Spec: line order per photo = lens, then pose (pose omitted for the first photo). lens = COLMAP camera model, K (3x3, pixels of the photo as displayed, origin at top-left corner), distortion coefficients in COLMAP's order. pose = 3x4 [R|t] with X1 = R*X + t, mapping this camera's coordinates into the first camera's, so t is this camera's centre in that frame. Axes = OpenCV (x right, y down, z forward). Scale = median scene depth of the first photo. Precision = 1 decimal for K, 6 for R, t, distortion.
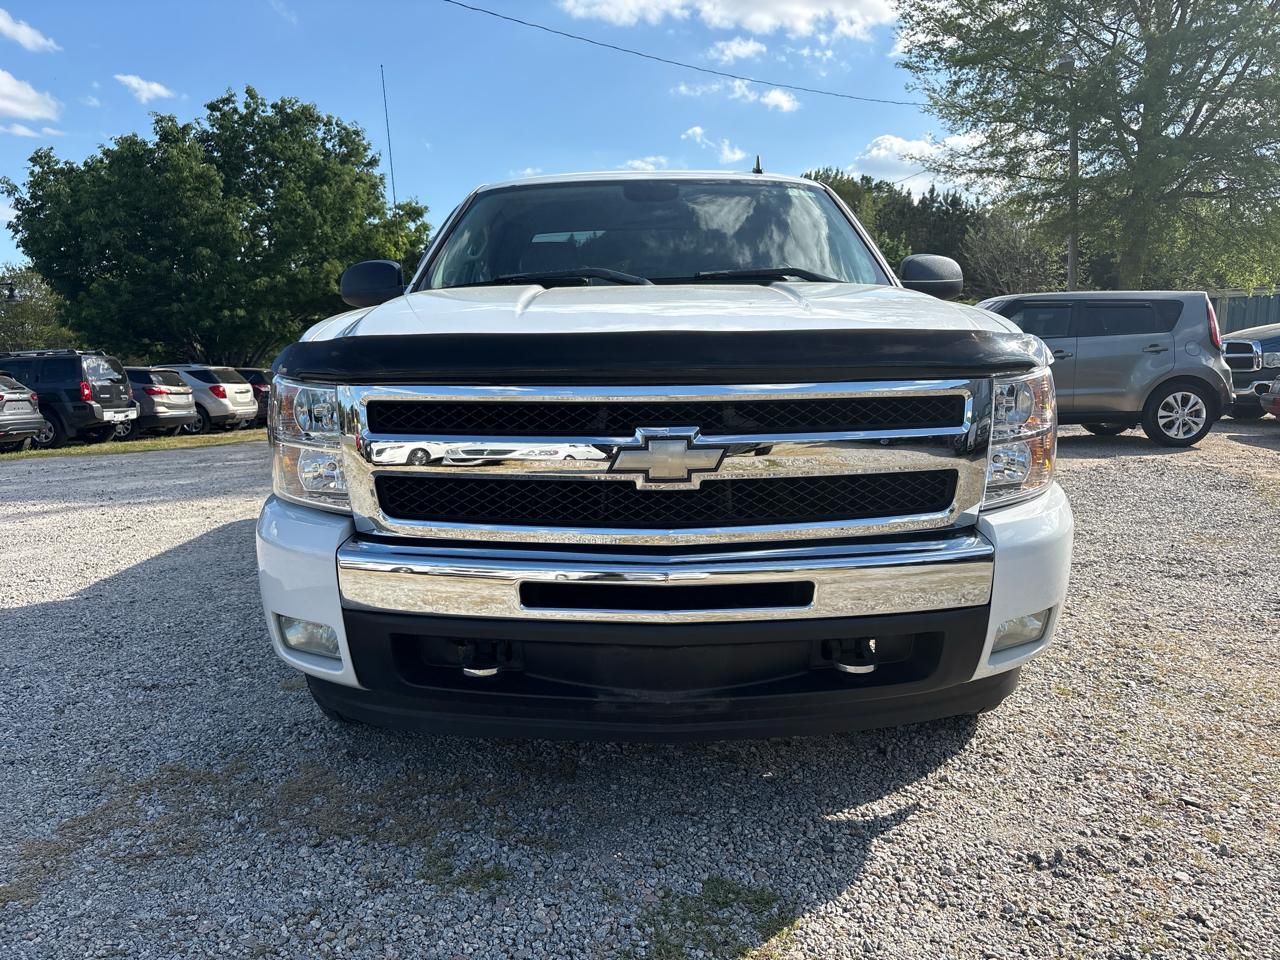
lens RADIAL K [[977.2, 0, 660.7], [0, 977.2, 477.5], [0, 0, 1]] dist [0.036849, -0.033999]
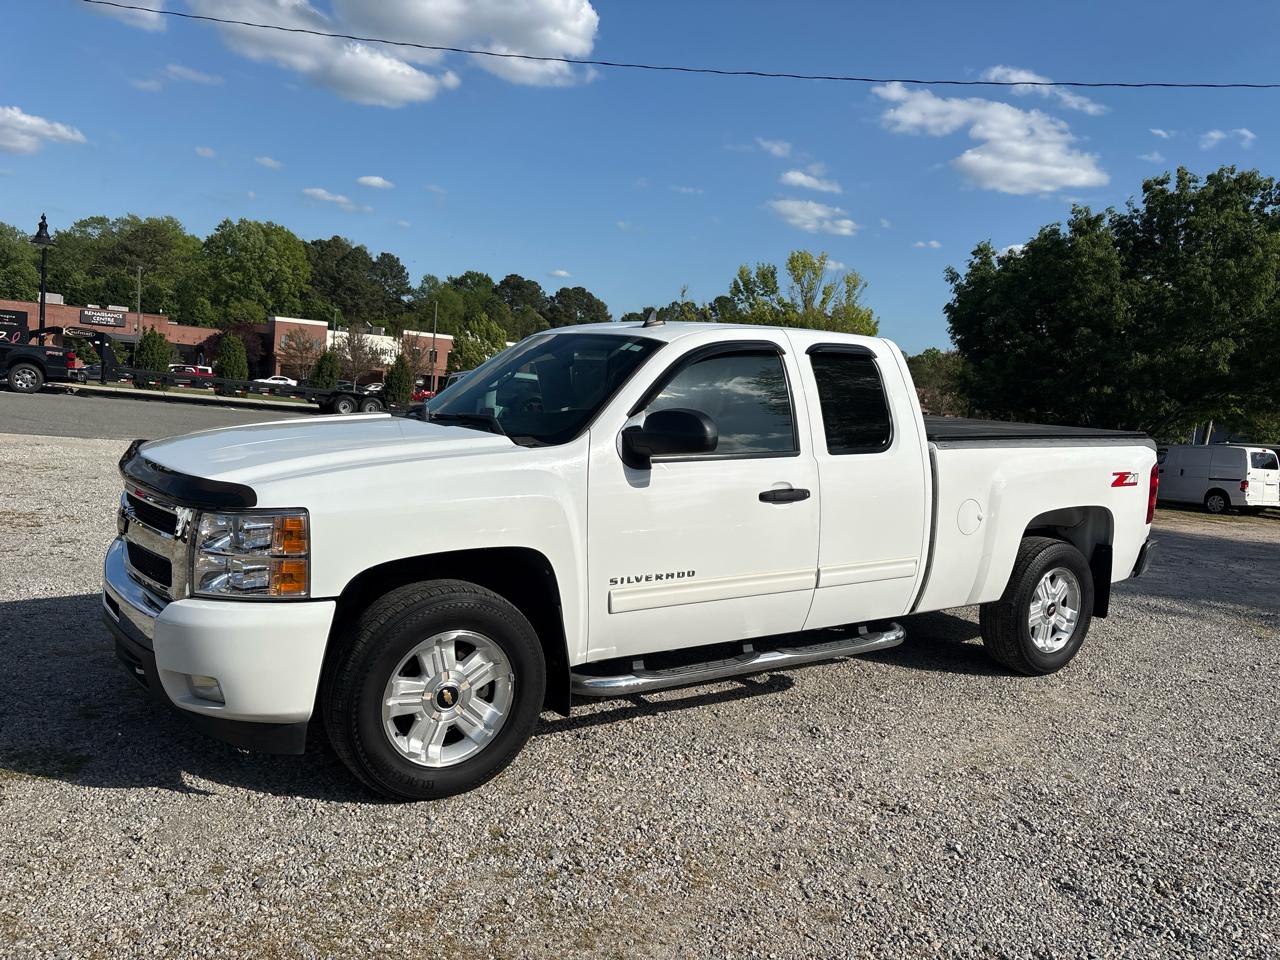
lens RADIAL K [[971.7, 0, 661.4], [0, 971.7, 481.3], [0, 0, 1]] dist [0.008566, -0.003378]
pose [[0.551849, 0.133699, -0.823157, 0.159716], [-0.182337, 0.982527, 0.037344, -0.027211], [0.813766, 0.129484, 0.566585, 0.059918]]
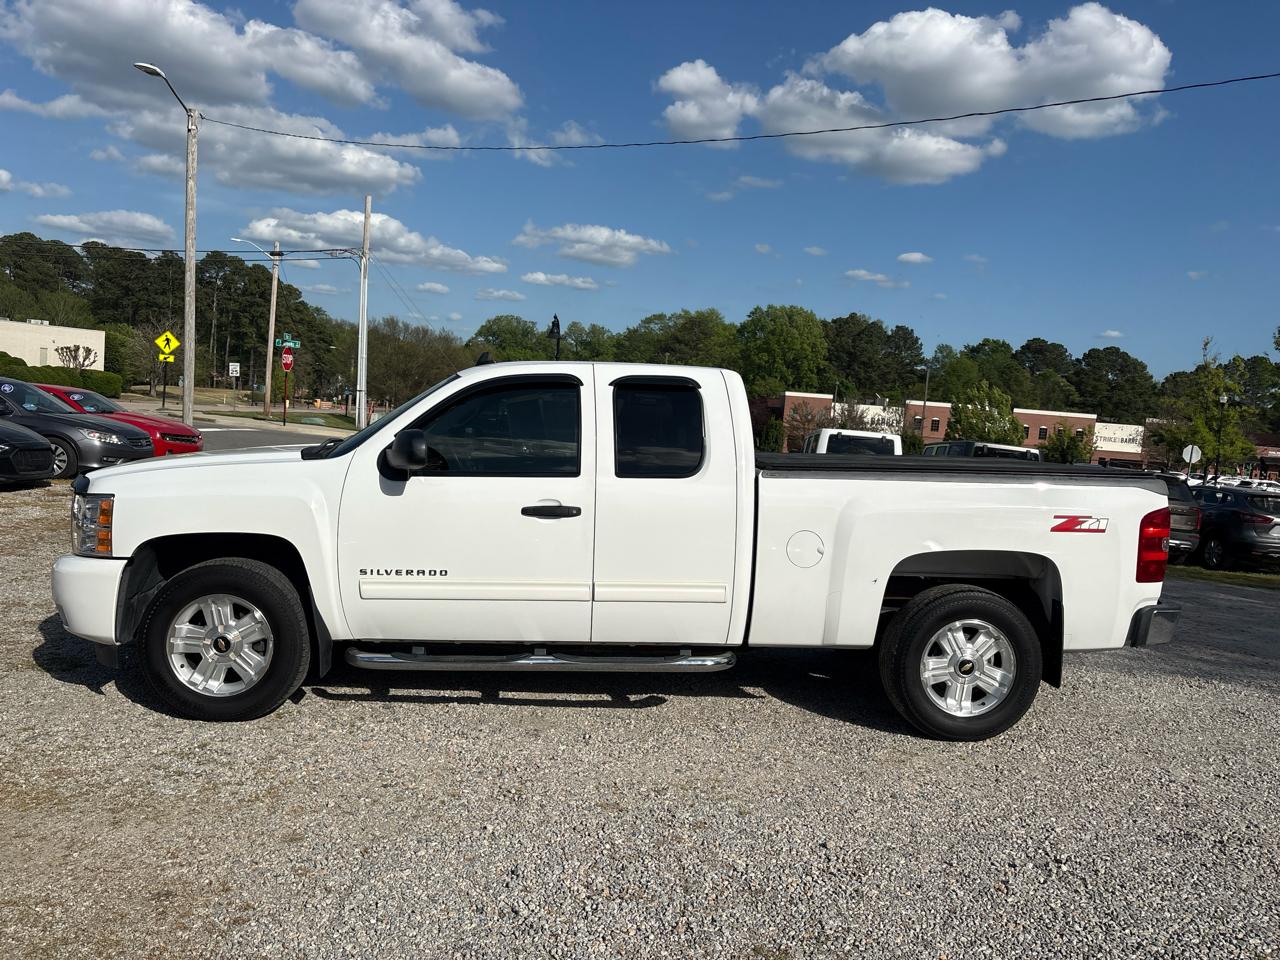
lens RADIAL K [[977.2, 0, 660.7], [0, 977.2, 477.5], [0, 0, 1]] dist [0.036849, -0.033999]
pose [[0.049048, 0.073078, -0.996119, 0.219188], [-0.185565, 0.980623, 0.062804, -0.044179], [0.981407, 0.181764, 0.061658, 0.178307]]
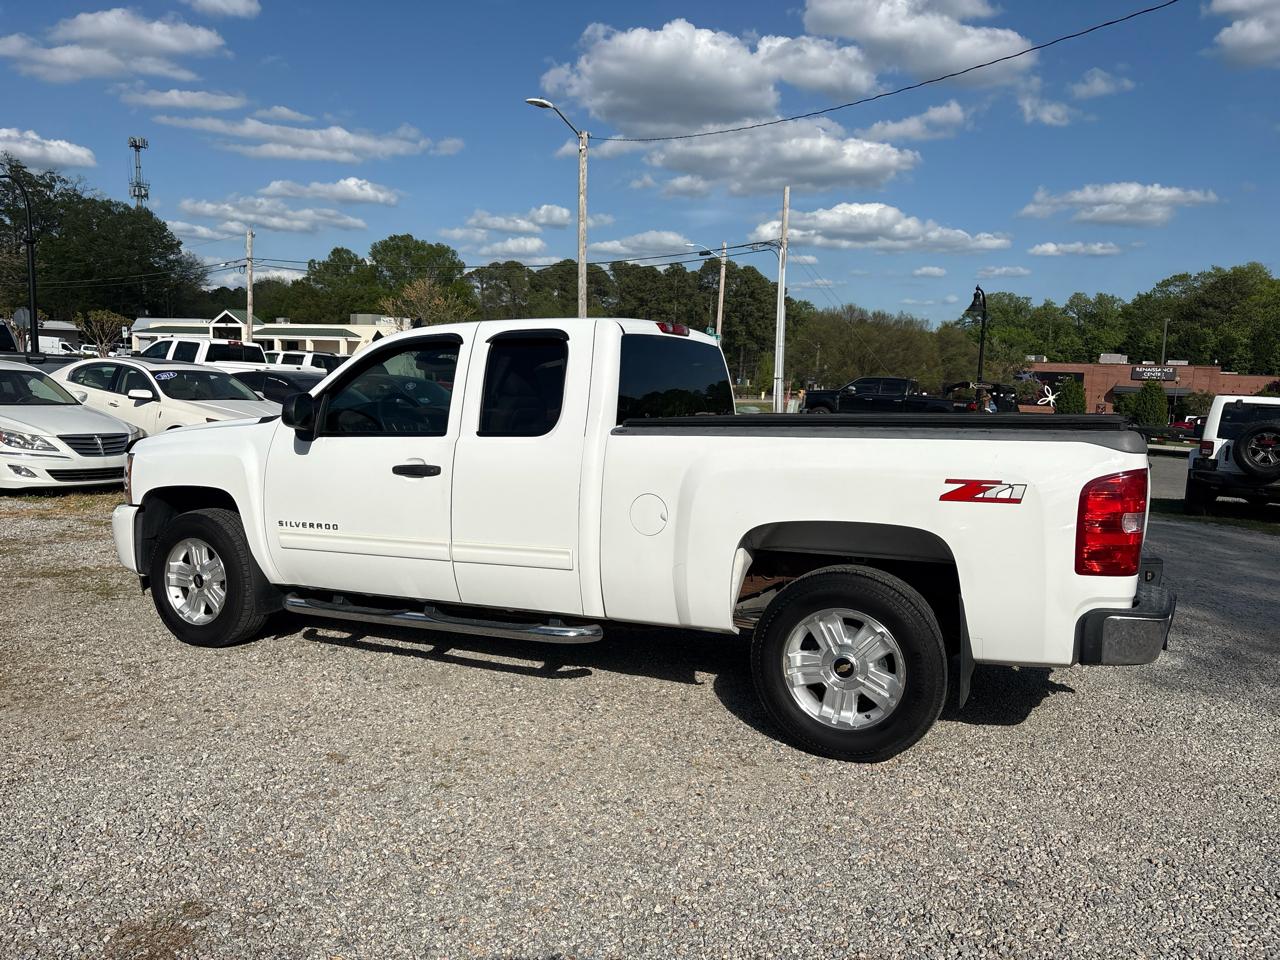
lens RADIAL K [[984.2, 0, 634.7], [0, 984.2, 484.1], [0, 0, 1]] dist [0.017718, 0.003234]
pose [[-0.452724, 0.088236, -0.887274, 0.183093], [-0.131750, 0.977549, 0.164438, -0.056188], [0.881863, 0.191343, -0.430935, 0.288085]]
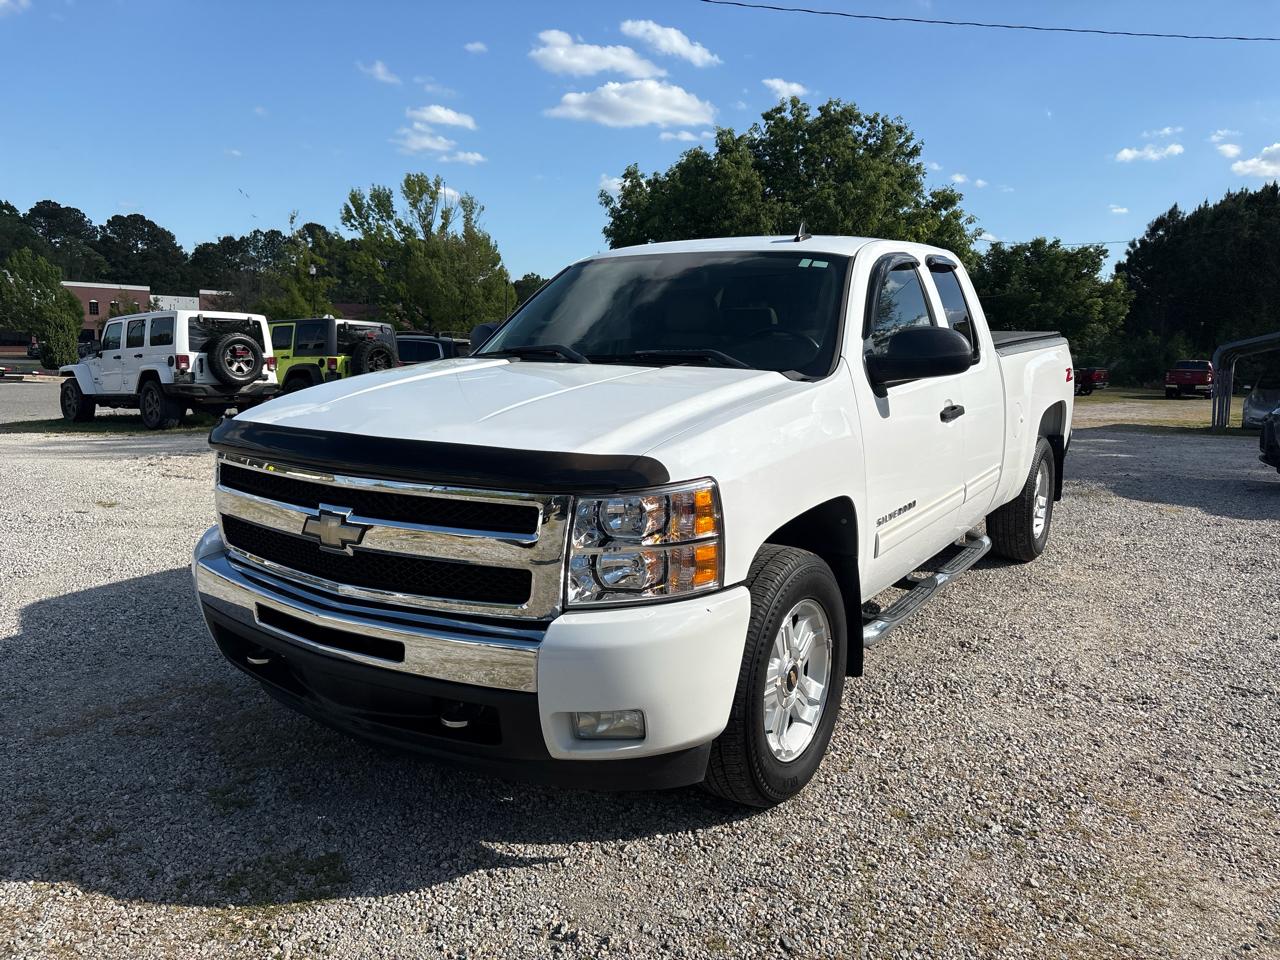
lens RADIAL K [[986.9, 0, 646.0], [0, 986.9, 447.8], [0, 0, 1]] dist [0.021574, -0.002837]
pose [[0.830860, 0.090145, -0.549132, 0.084199], [-0.094864, 0.995292, 0.019854, -0.015280], [0.548336, 0.035597, 0.835500, 0.008044]]
